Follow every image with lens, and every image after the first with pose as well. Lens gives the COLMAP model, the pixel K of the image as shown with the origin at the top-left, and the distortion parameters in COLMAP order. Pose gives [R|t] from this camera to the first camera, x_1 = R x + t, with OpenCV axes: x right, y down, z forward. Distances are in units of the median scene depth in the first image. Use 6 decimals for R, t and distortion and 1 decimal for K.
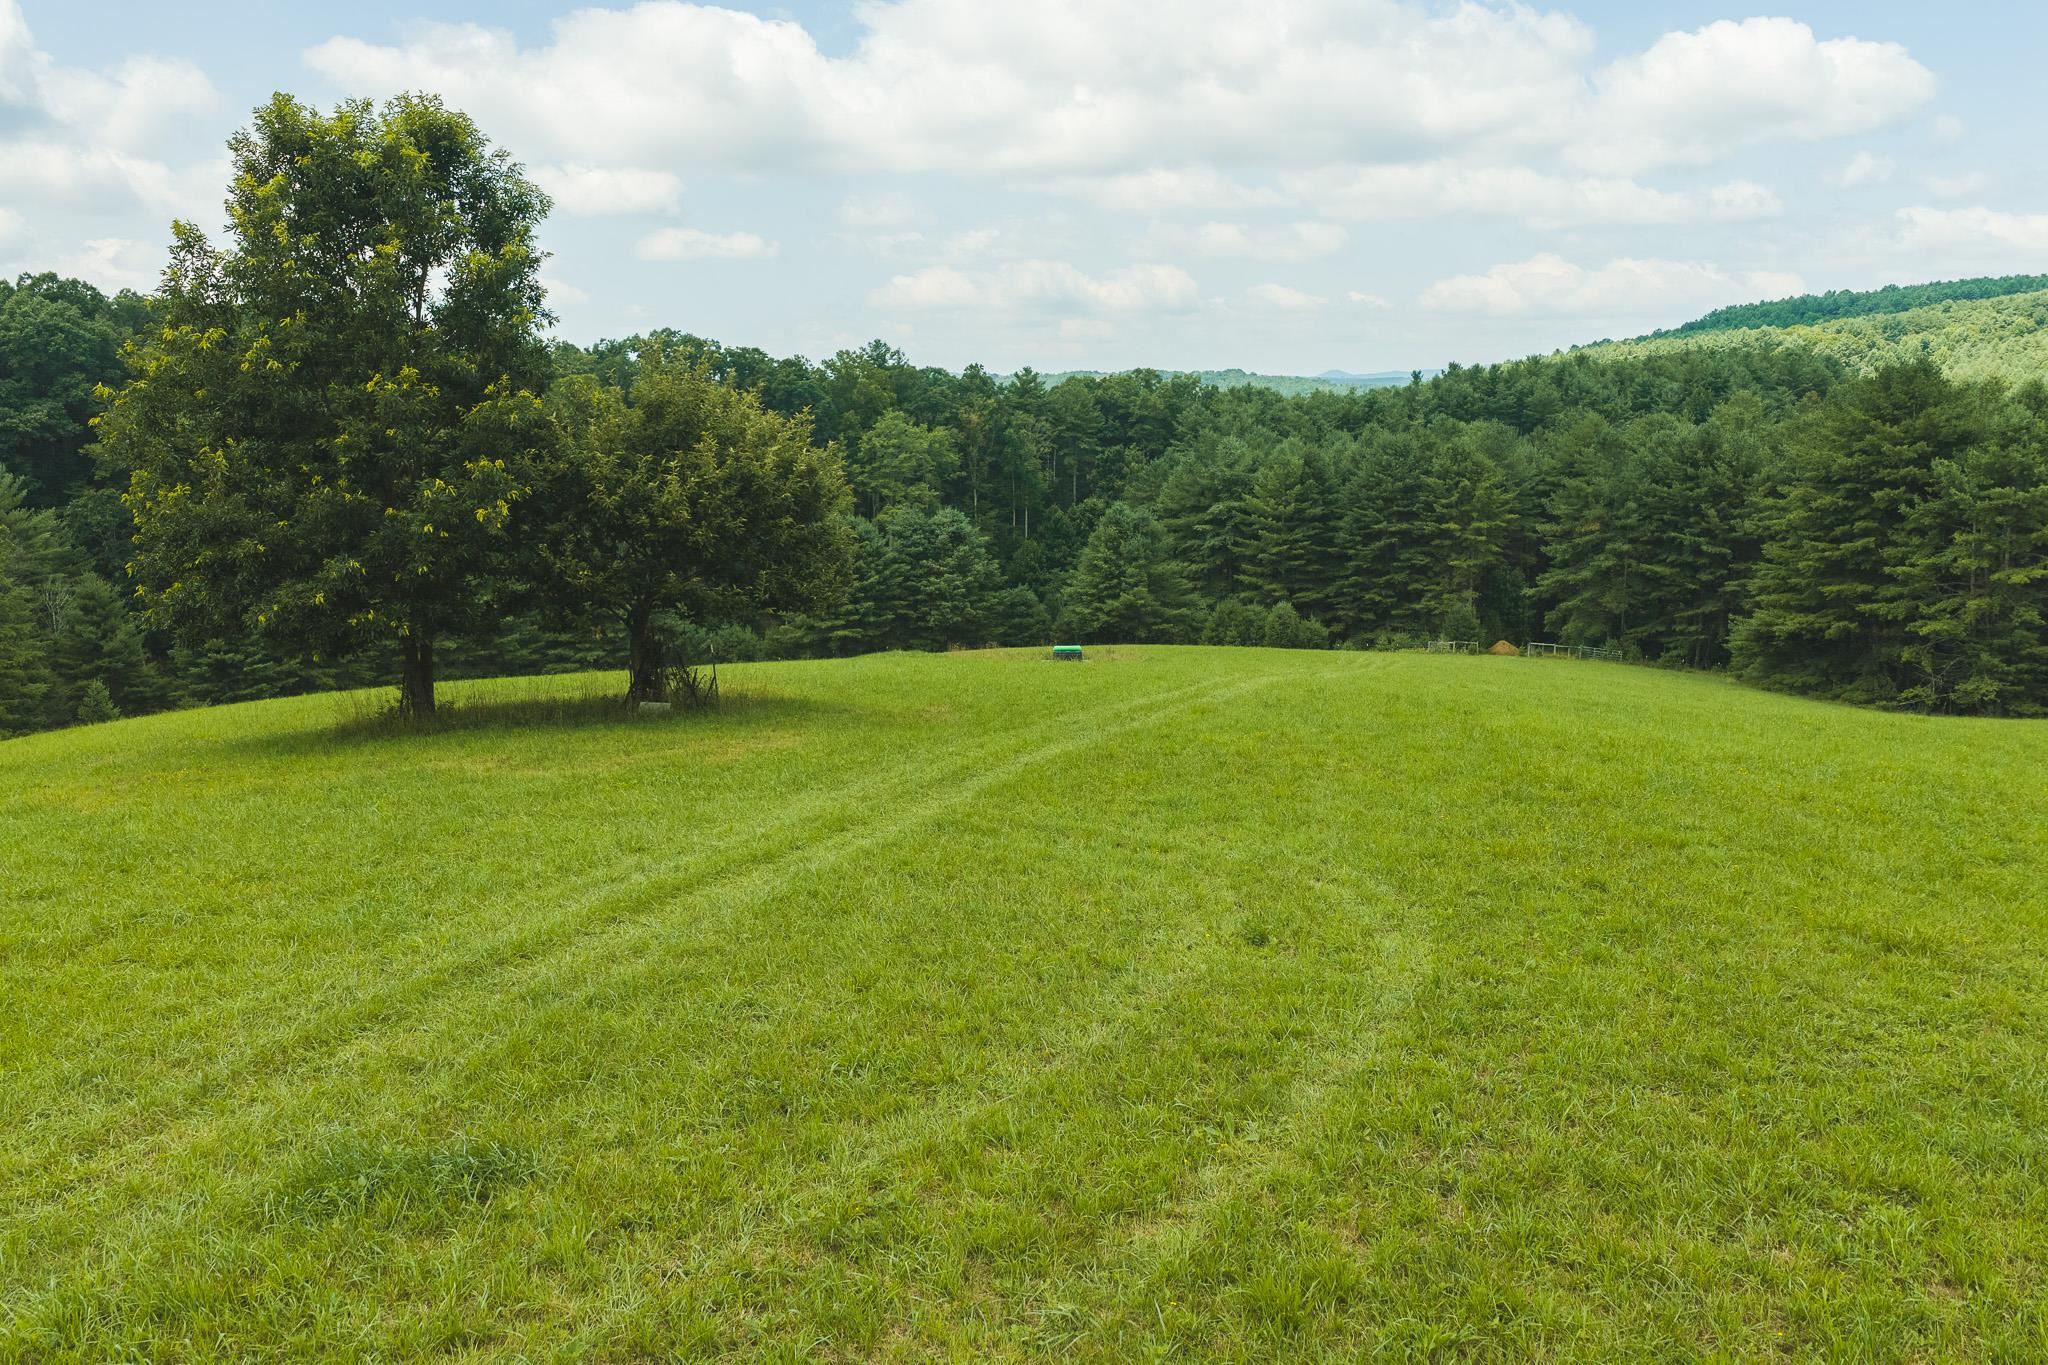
lens RADIAL K [[1680.7, 0, 1020.5], [0, 1680.7, 686.4], [0, 0, 1]] dist [-0.007308, -0.011441]
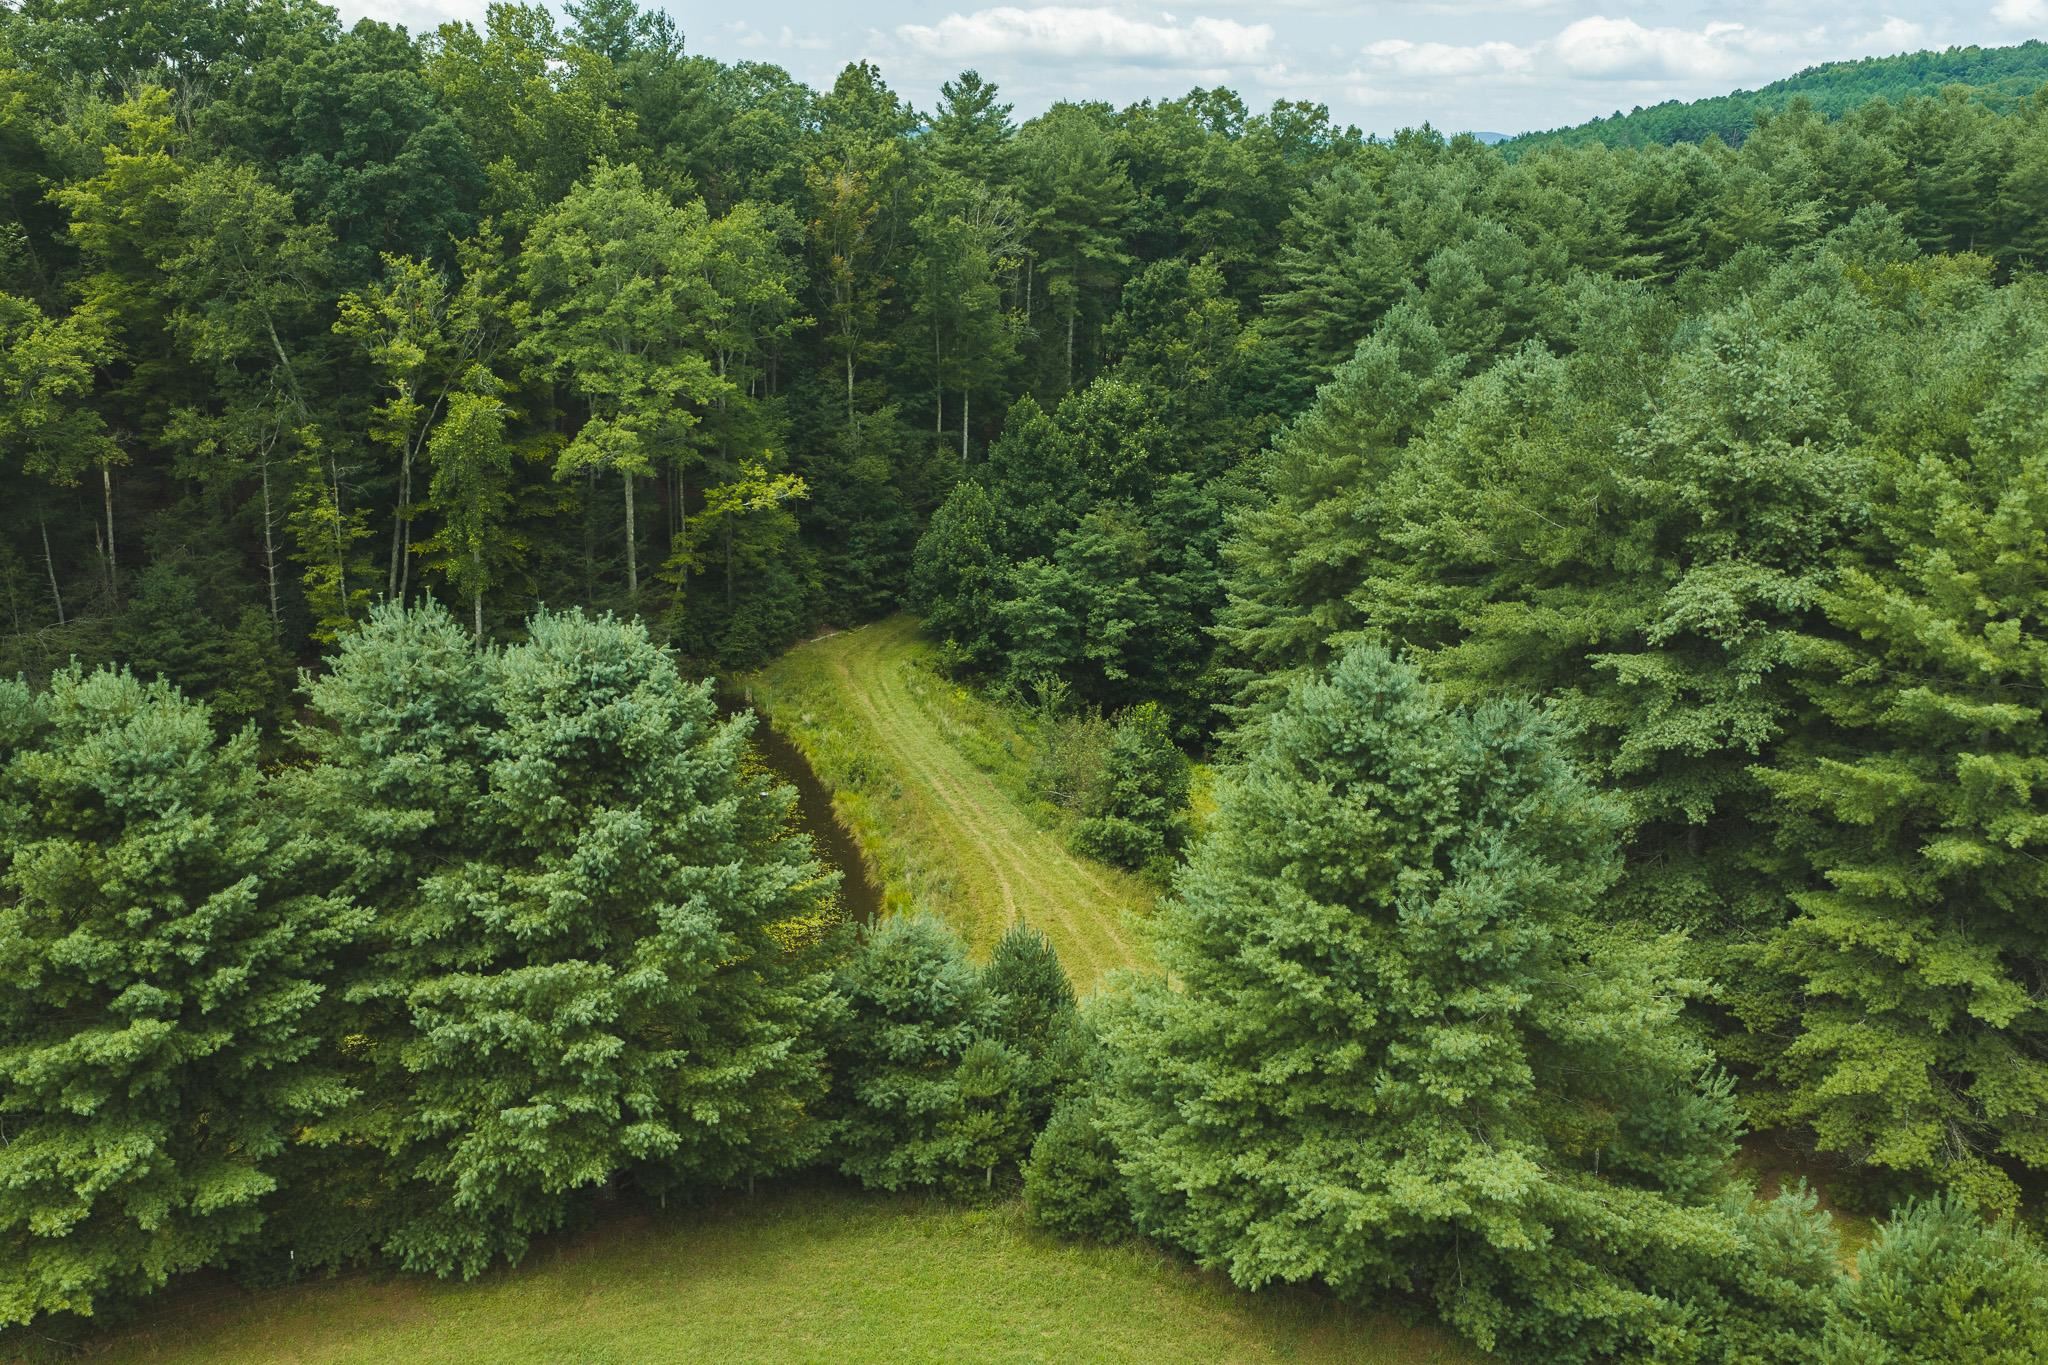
lens RADIAL K [[1666.5, 0, 1062.7], [0, 1666.5, 710.5], [0, 0, 1]] dist [0.002530, -0.004629]
pose [[0.998696, 0.009768, 0.050107, 0.011799], [-0.017126, 0.988747, 0.148612, -0.133891], [-0.048092, -0.149276, 0.987625, 0.814682]]
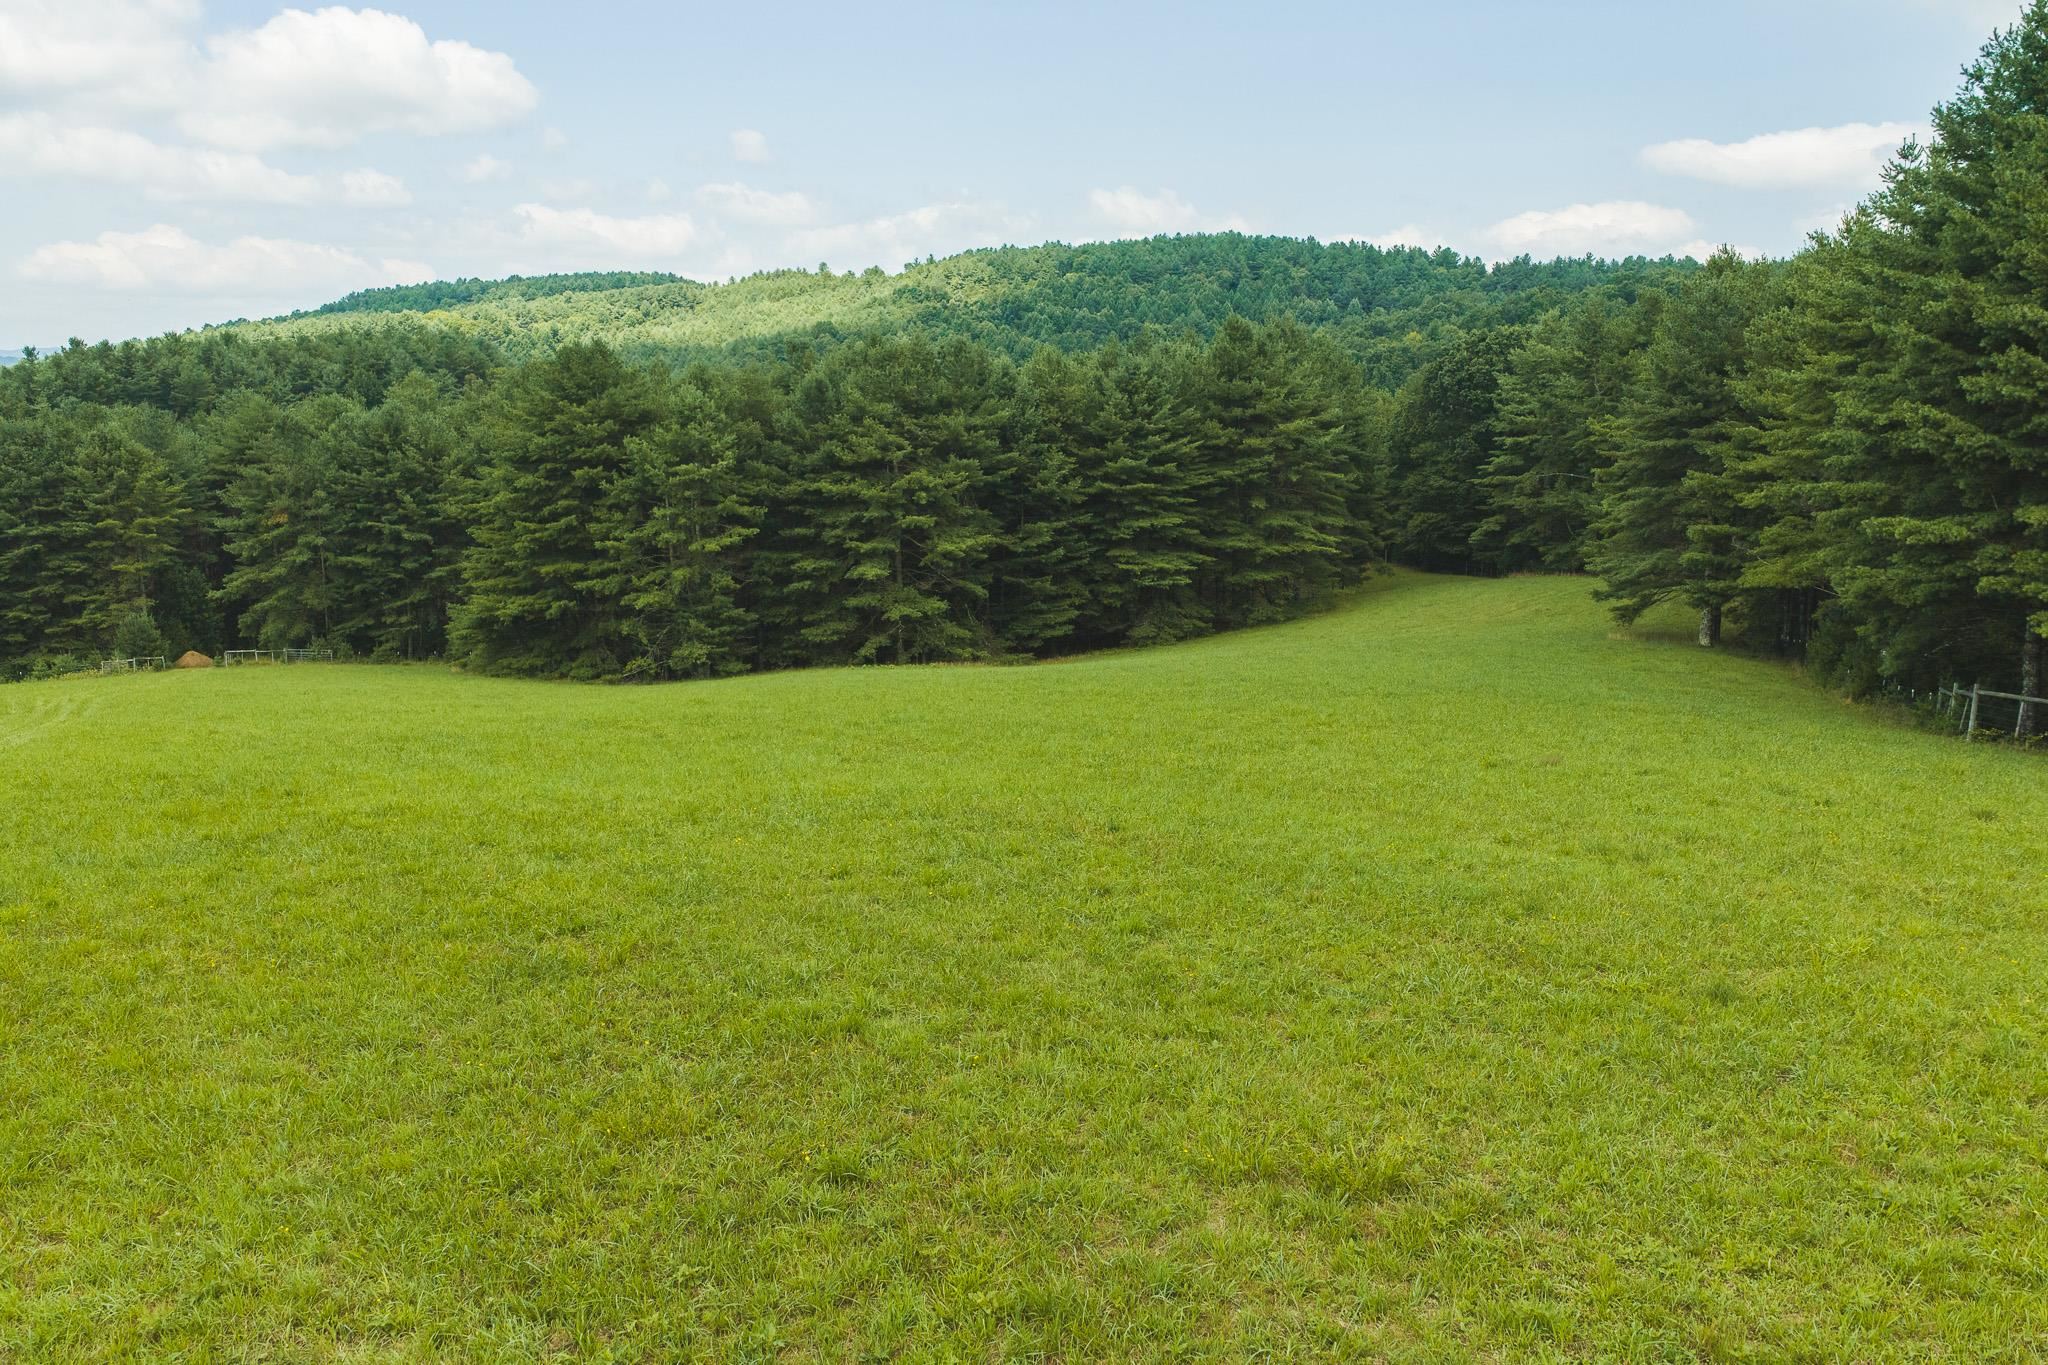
lens RADIAL K [[1691.1, 0, 1024.0], [0, 1691.1, 682.5], [0, 0, 1]] dist [0.014931, -0.024122]
pose [[0.728187, -0.114676, 0.675716, 0.000161], [0.110958, 0.992622, 0.048884, -0.005606], [-0.676337, 0.039379, 0.735539, 0.041929]]
